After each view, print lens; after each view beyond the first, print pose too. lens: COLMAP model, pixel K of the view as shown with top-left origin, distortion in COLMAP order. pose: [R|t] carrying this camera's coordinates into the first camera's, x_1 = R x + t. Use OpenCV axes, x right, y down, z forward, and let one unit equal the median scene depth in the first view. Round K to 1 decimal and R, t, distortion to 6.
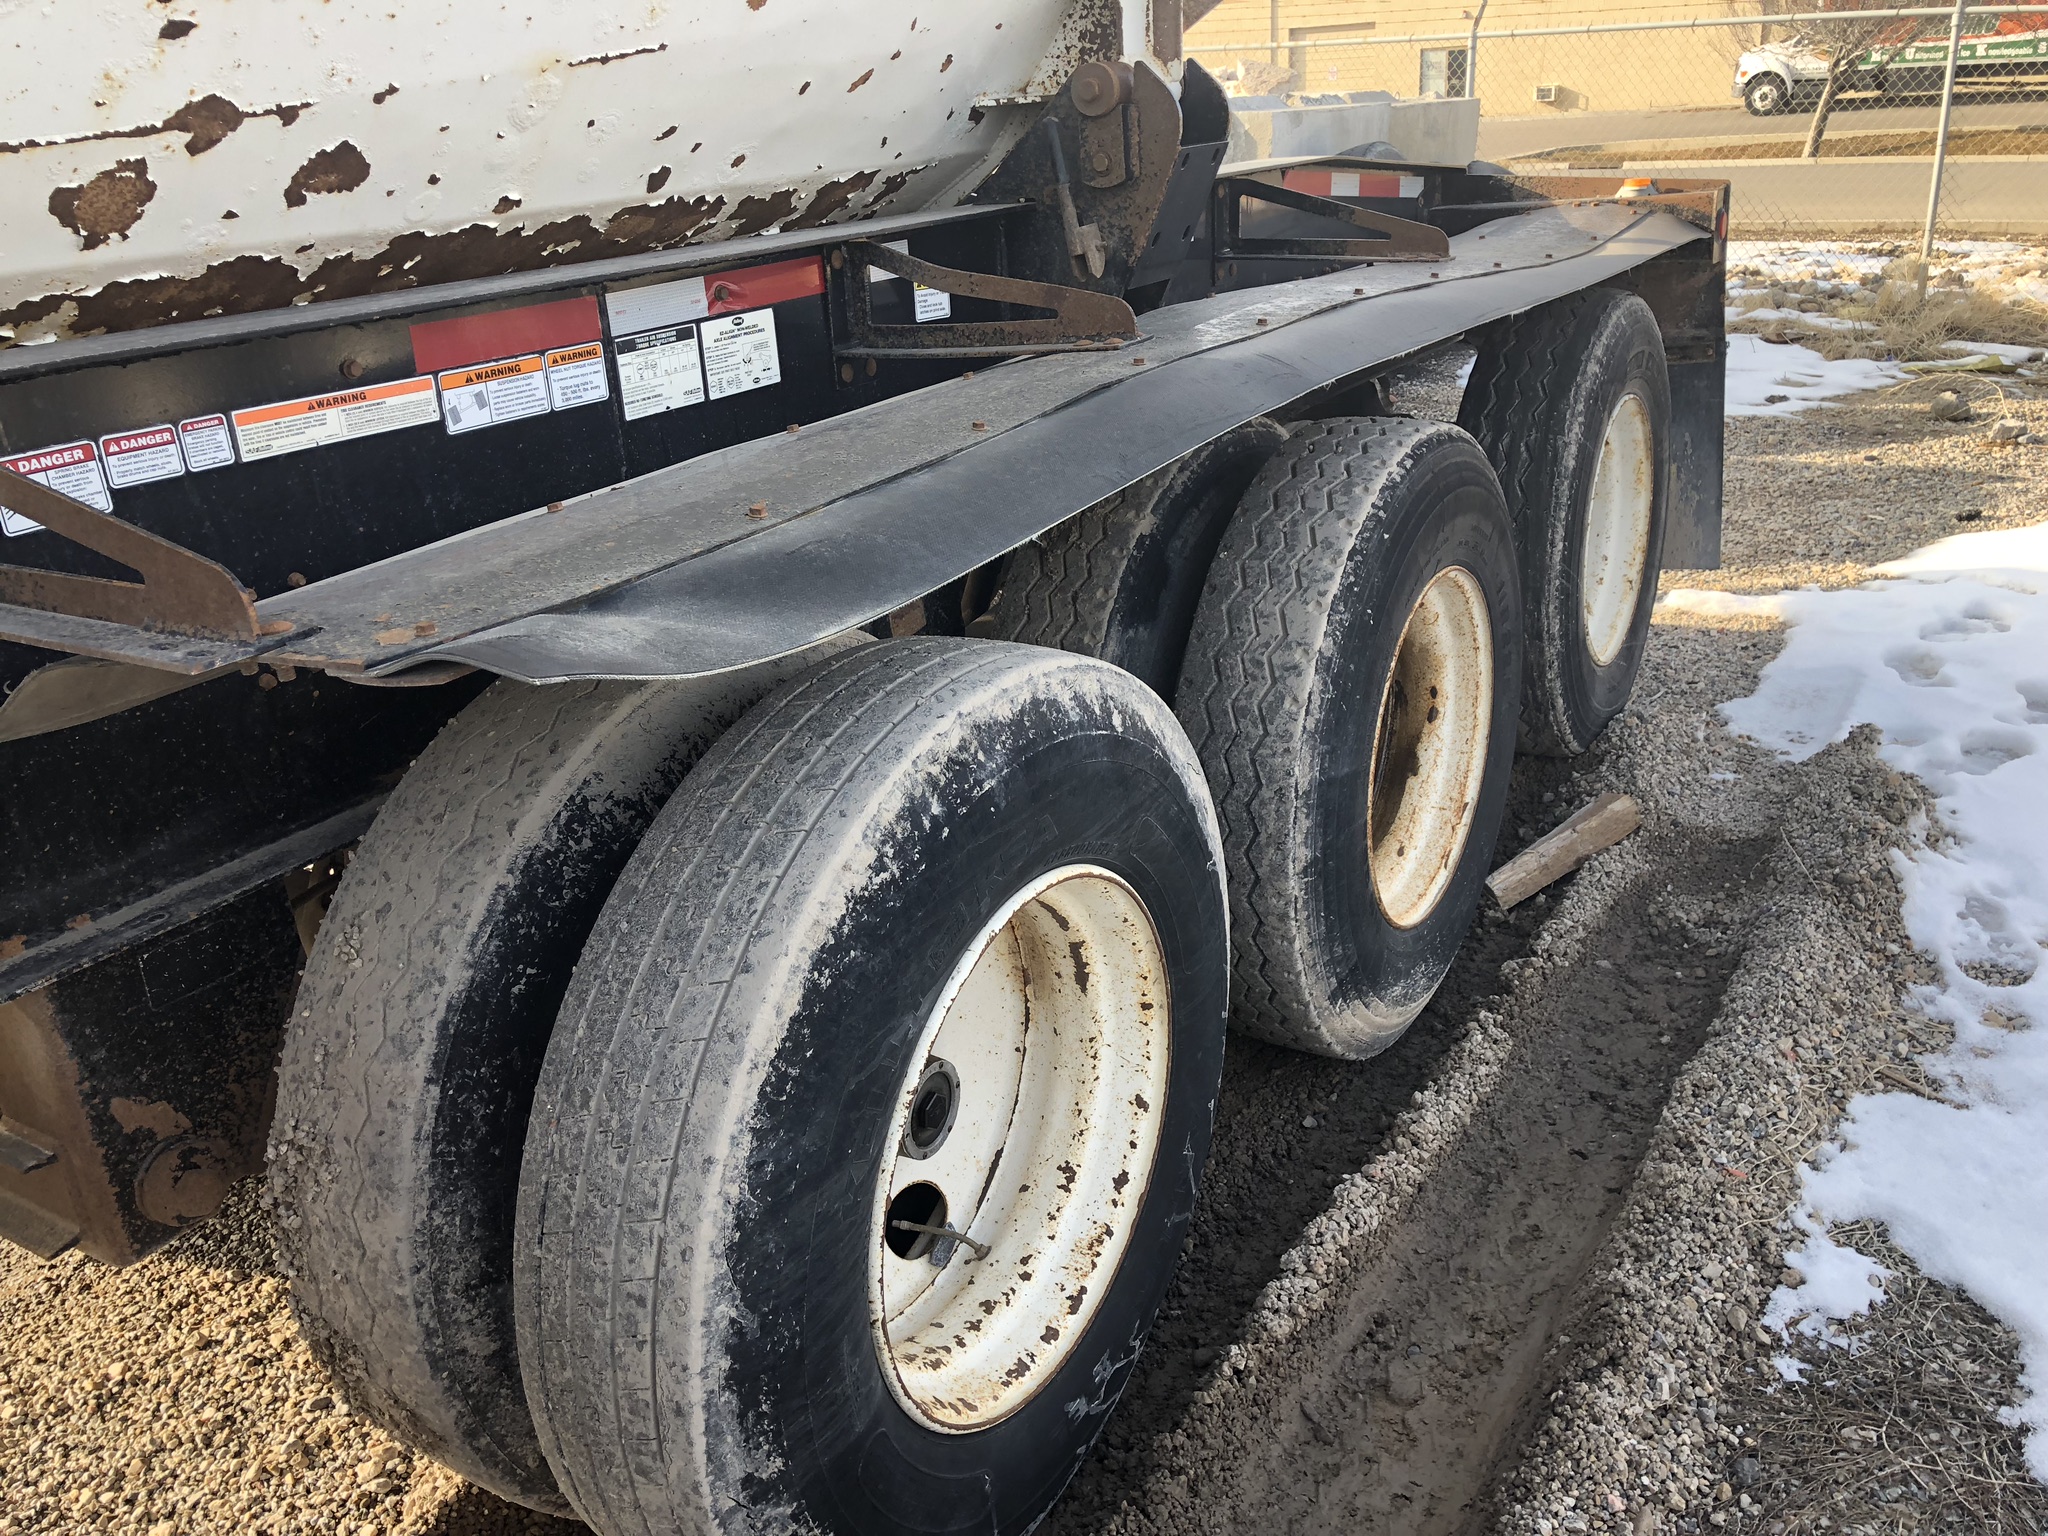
lens RADIAL K [[1684.7, 0, 1013.7], [0, 1684.7, 764.4], [0, 0, 1]] dist [0.013400, -0.007196]
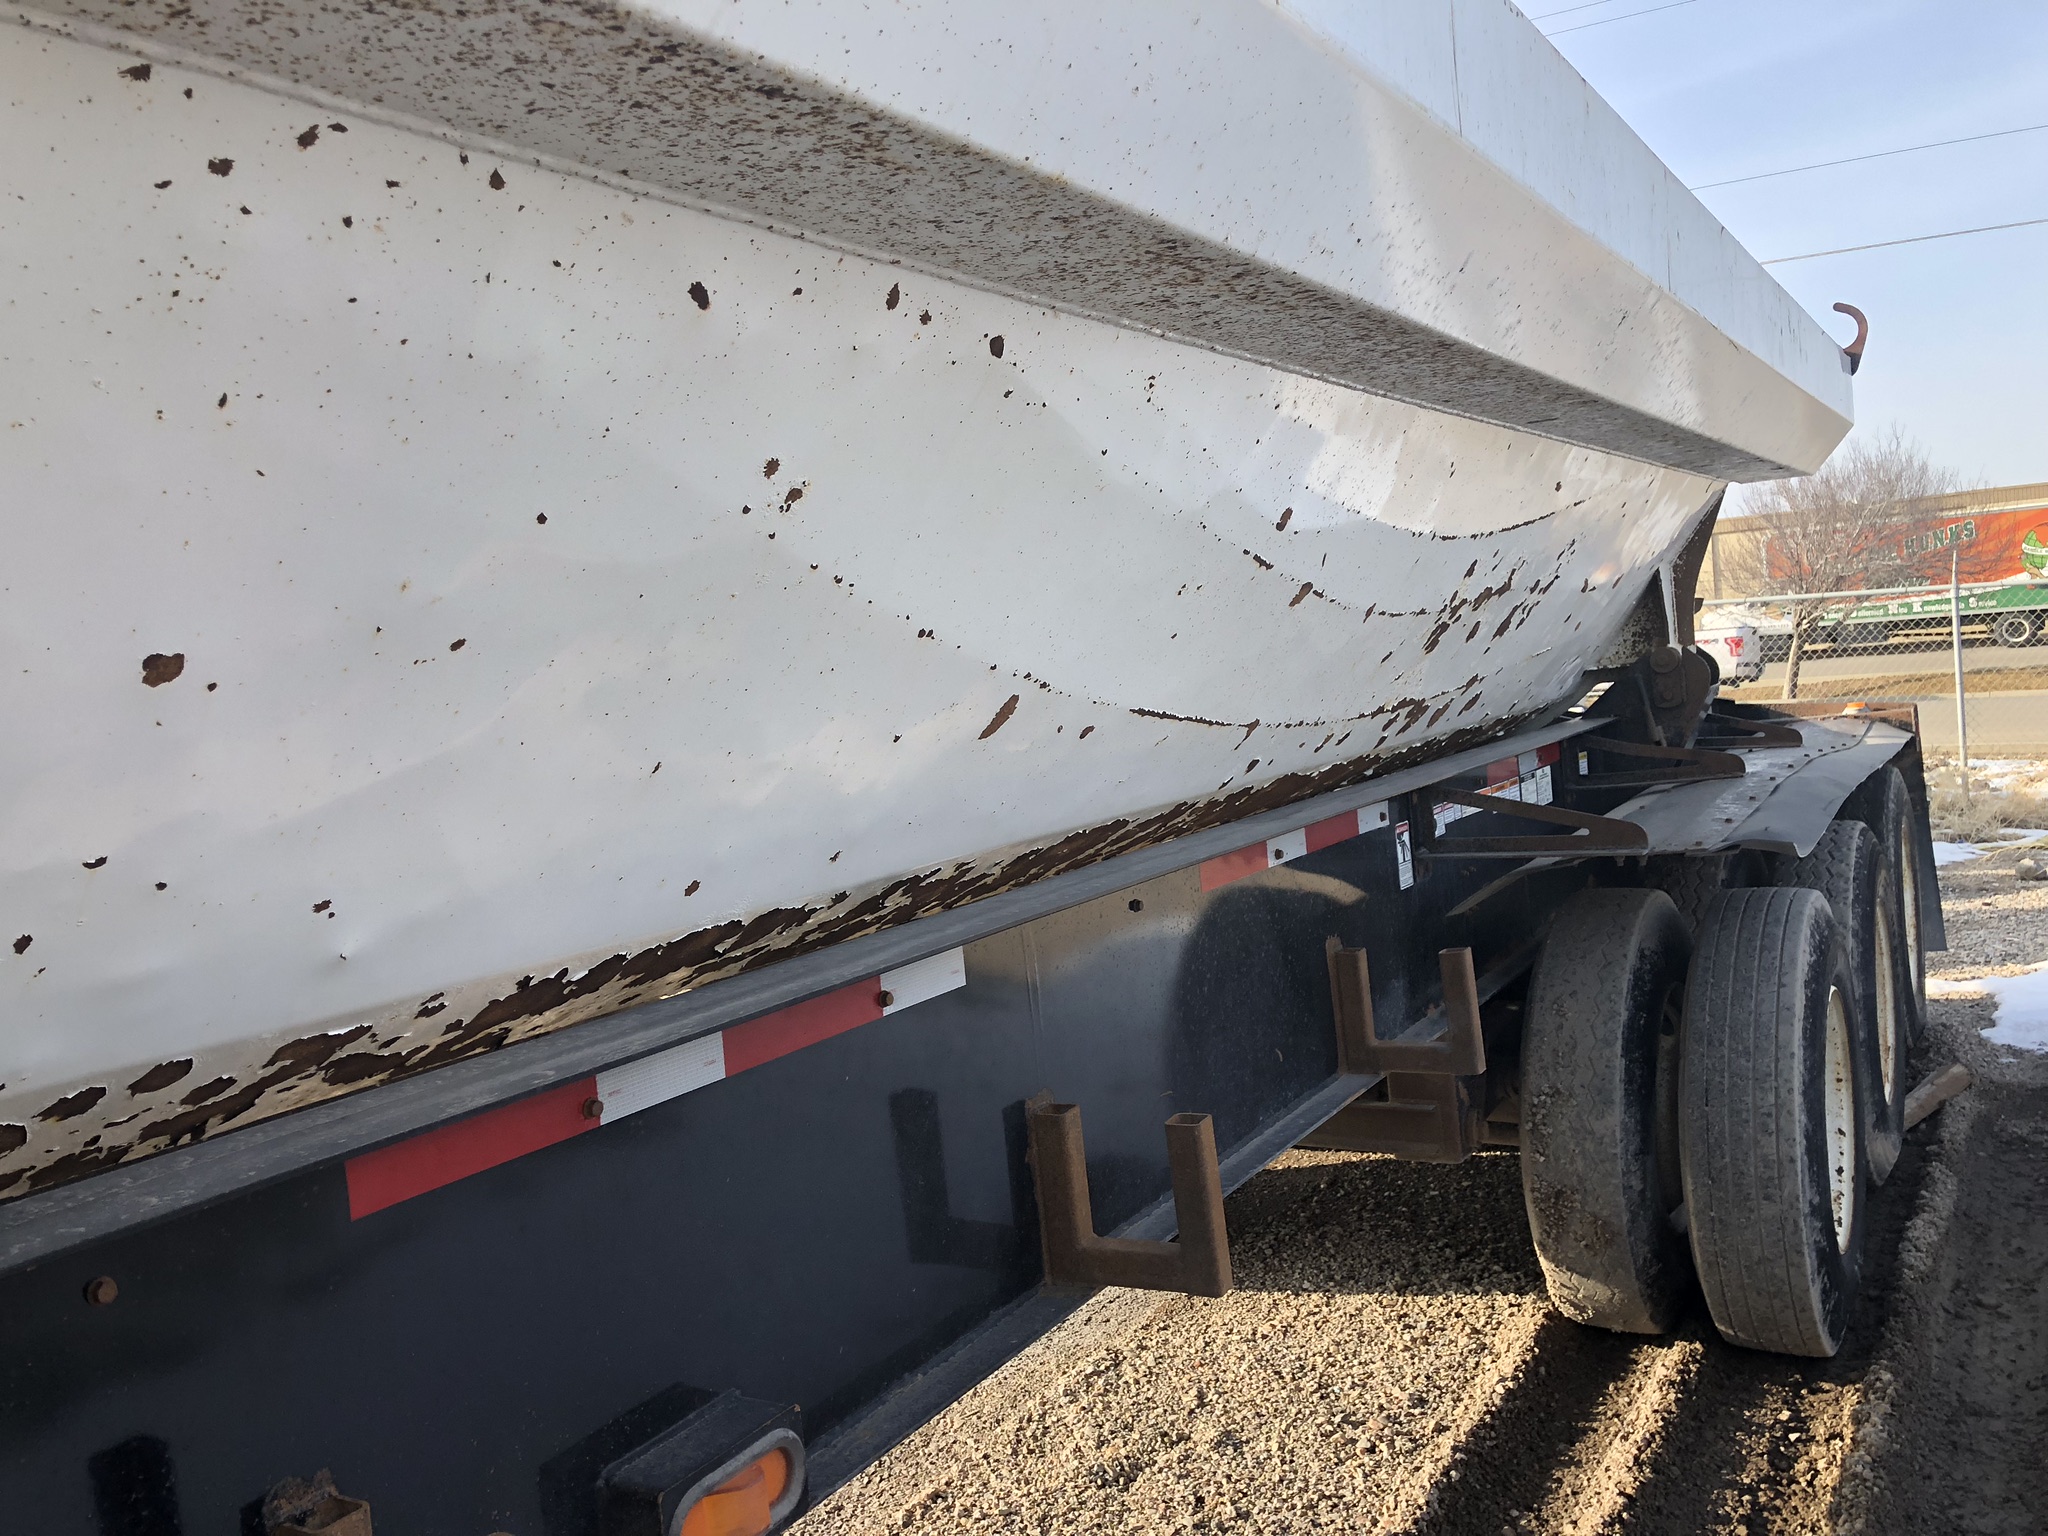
lens RADIAL K [[1684.7, 0, 1014.8], [0, 1684.7, 763.1], [0, 0, 1]] dist [0.013400, -0.007196]
pose [[0.999643, -0.026665, 0.001658, -0.529808], [0.025833, 0.948930, -0.314426, 0.231614], [0.006810, 0.314357, 0.949280, -0.617807]]
